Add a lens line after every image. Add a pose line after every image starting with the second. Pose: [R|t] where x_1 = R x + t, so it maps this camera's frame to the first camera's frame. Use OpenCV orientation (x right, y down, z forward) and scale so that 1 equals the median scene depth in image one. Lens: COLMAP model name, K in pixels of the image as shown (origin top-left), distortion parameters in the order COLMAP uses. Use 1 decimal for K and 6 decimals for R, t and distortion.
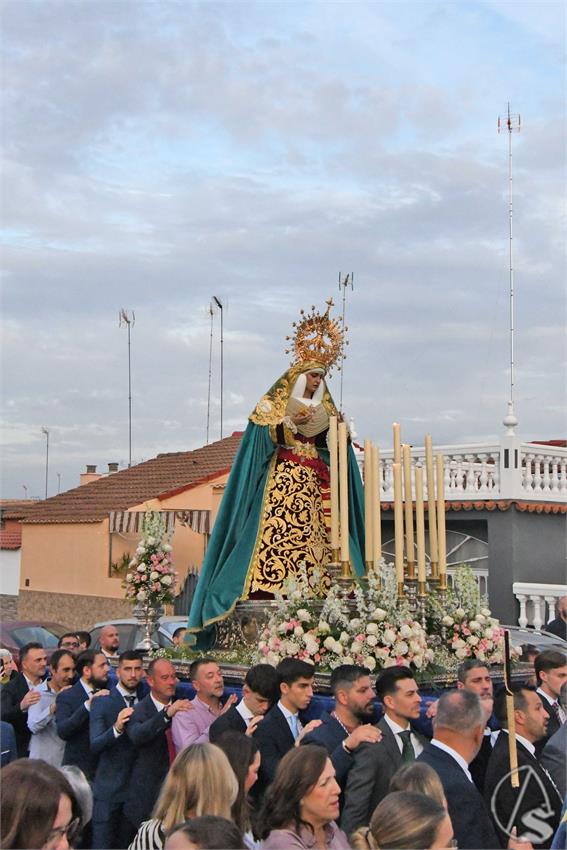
lens RADIAL K [[952.1, 0, 280.5], [0, 952.1, 440.6], [0, 0, 1]] dist [-0.065318, 0.401948]
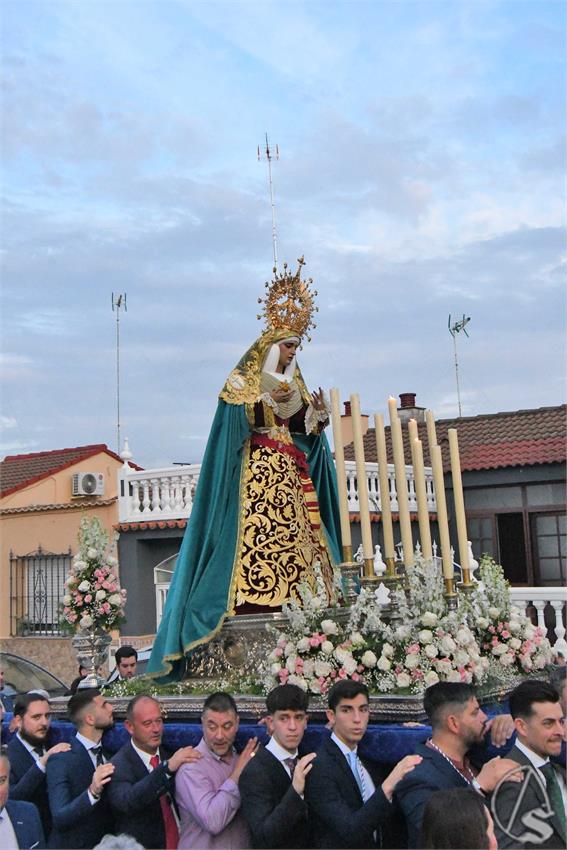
lens RADIAL K [[952.1, 0, 280.5], [0, 952.1, 440.6], [0, 0, 1]] dist [-0.065318, 0.401948]
pose [[0.977189, -0.031390, 0.210038, -0.157737], [0.036125, 0.999171, -0.018746, 0.032691], [-0.209275, 0.025906, 0.977514, 0.181030]]
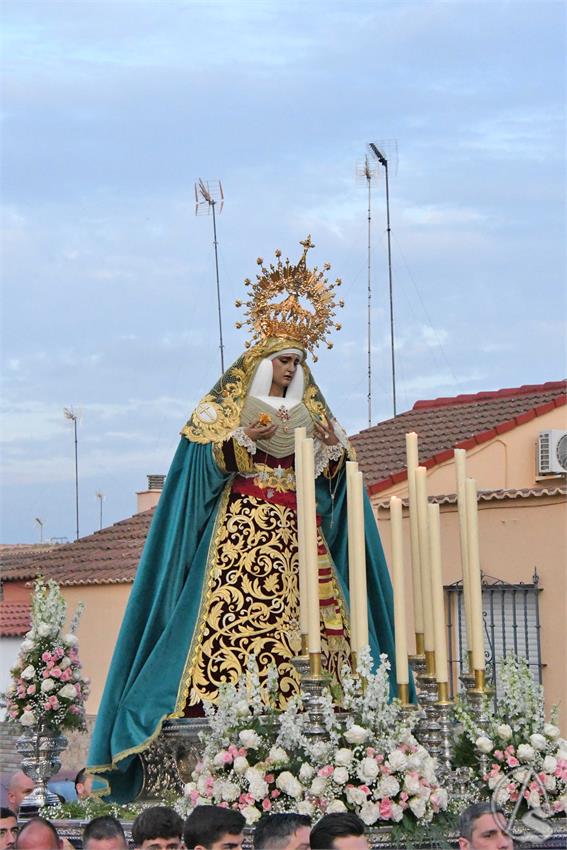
lens RADIAL K [[1782.4, 0, 299.3], [0, 1782.4, 429.6], [0, 0, 1]] dist [0.310833, 0.522391]
pose [[0.996606, -0.037001, -0.073540, 0.135531], [0.037189, 0.999308, 0.001192, -0.024098], [0.073445, -0.003923, 0.997292, -0.194129]]
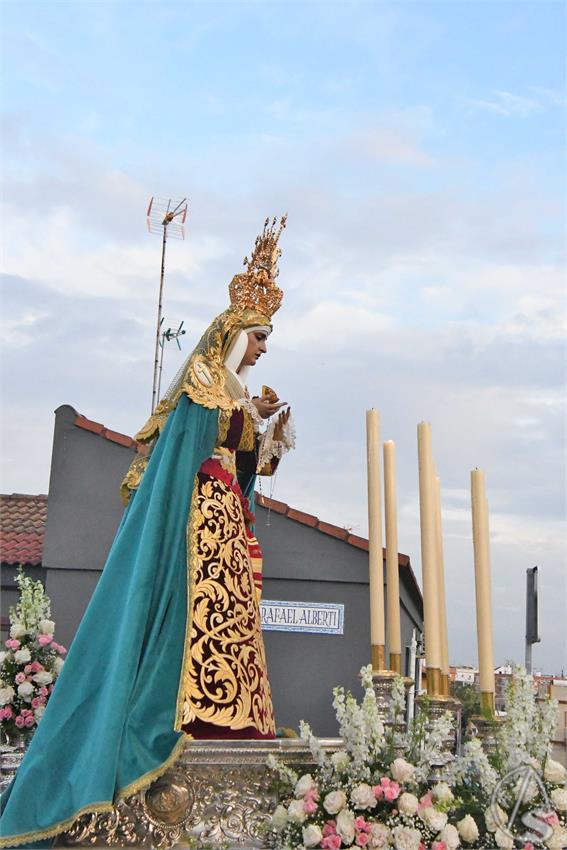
lens RADIAL K [[1240.0, 0, 283.1], [0, 1240.0, 425.0], [0, 0, 1]] dist [0.025853, 1.293927]
pose [[0.768973, 0.158709, 0.619267, -0.420056], [-0.104848, 0.986886, -0.122730, 0.075807], [-0.630624, 0.029448, 0.775529, 0.430752]]
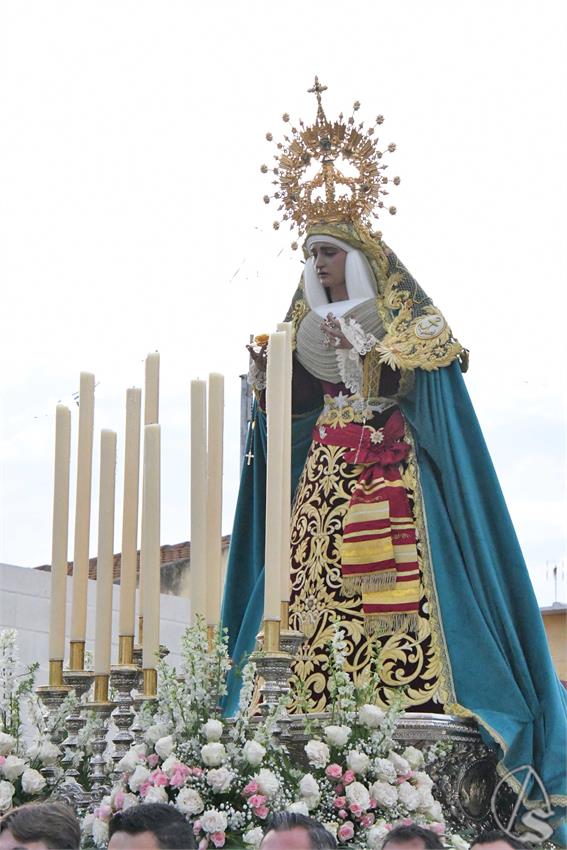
lens RADIAL K [[2592.6, 0, 282.3], [0, 2592.6, 420.2], [0, 0, 1]] dist [1.161106, 0.137924]
pose [[0.128782, -0.197247, -0.971859, 1.324186], [0.138320, 0.974012, -0.179355, 0.251436], [0.981979, -0.111330, 0.152718, 0.802838]]
